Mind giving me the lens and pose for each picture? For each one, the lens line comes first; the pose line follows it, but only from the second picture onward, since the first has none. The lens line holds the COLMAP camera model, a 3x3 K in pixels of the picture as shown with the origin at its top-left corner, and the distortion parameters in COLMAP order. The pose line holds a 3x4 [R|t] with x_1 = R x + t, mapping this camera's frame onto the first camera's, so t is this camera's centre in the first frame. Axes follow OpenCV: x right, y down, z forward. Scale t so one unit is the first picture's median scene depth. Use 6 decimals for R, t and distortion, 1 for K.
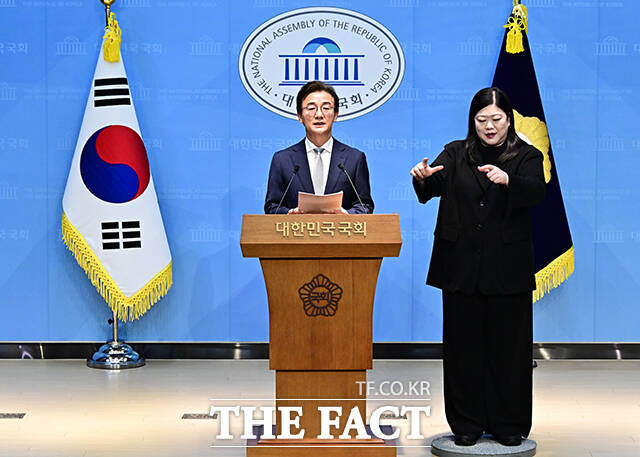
lens RADIAL K [[1929.3, 0, 320.0], [0, 1929.3, 228.5], [0, 0, 1]] dist [-0.136948, -0.906204]
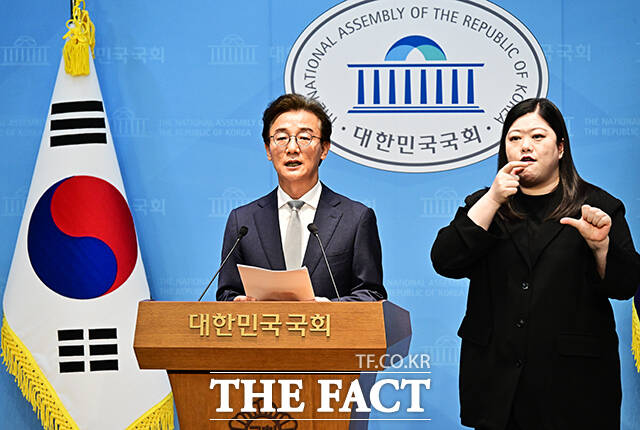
lens RADIAL K [[3296.0, 0, 320.0], [0, 3296.0, 215.0], [0, 0, 1]] dist [-0.346133, -0.148231]
pose [[0.983829, 0.001456, -0.179102, 0.163339], [-0.011815, 0.998317, -0.056782, 0.019421], [0.178718, 0.057980, 0.982191, -0.044002]]
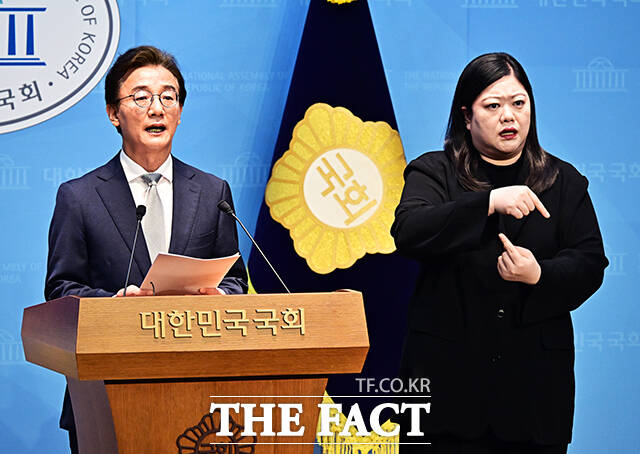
lens RADIAL K [[3720.2, 0, 320.0], [0, 3720.2, 227.0], [0, 0, 1]] dist [-0.432895, -1.084327]
pose [[0.953586, -0.012843, 0.300847, -0.213936], [0.025654, 0.998923, -0.038673, 0.010824], [-0.300026, 0.044596, 0.952888, 0.018679]]
